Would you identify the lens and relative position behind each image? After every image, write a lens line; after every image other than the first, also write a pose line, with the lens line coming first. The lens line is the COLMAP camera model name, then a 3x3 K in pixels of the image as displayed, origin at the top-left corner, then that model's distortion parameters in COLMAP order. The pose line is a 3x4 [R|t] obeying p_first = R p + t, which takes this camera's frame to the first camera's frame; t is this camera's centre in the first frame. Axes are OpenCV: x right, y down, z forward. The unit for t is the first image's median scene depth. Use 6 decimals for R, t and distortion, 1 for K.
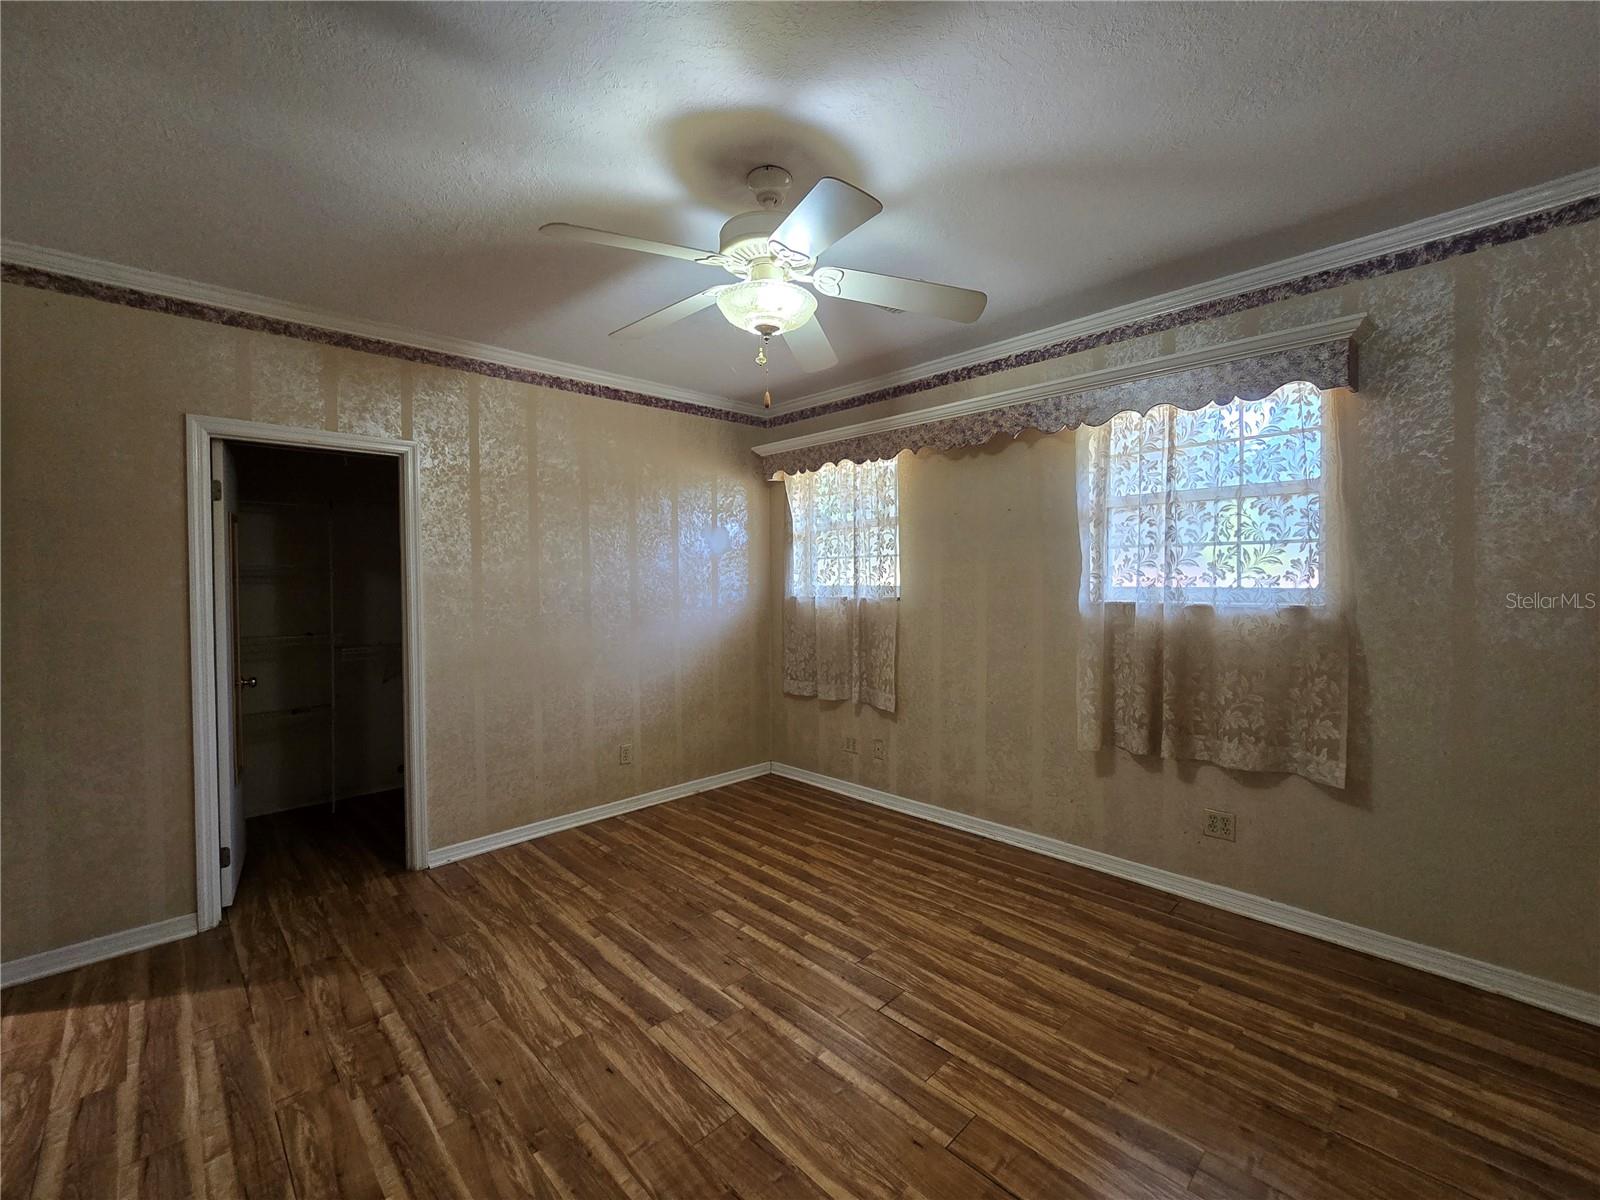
lens RADIAL K [[662.4, 0, 804.5], [0, 662.4, 594.3], [0, 0, 1]] dist [-0.000444, 0.000234]
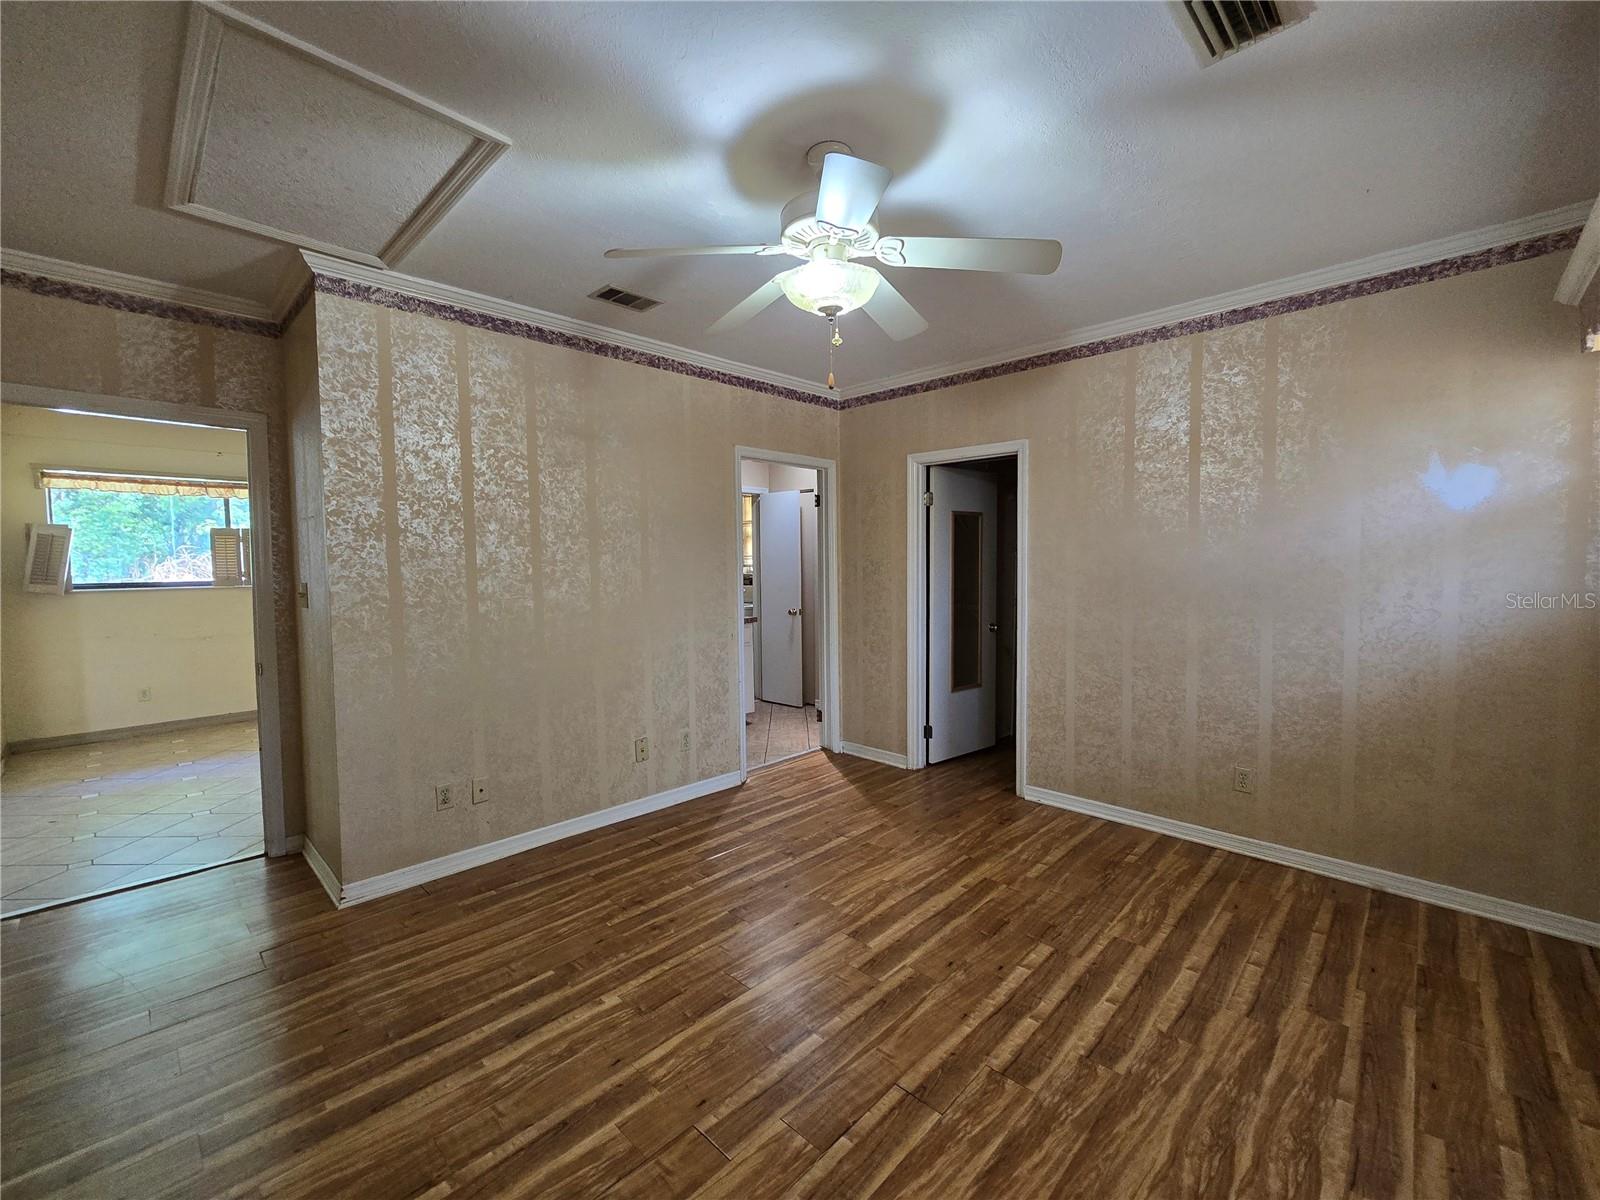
lens RADIAL K [[662.4, 0, 804.5], [0, 662.4, 594.3], [0, 0, 1]] dist [-0.000444, 0.000234]
pose [[0.036619, 0.060675, -0.997486, 0.684121], [-0.019246, 0.998013, 0.060000, -0.019066], [0.999144, 0.017001, 0.037714, 0.650977]]
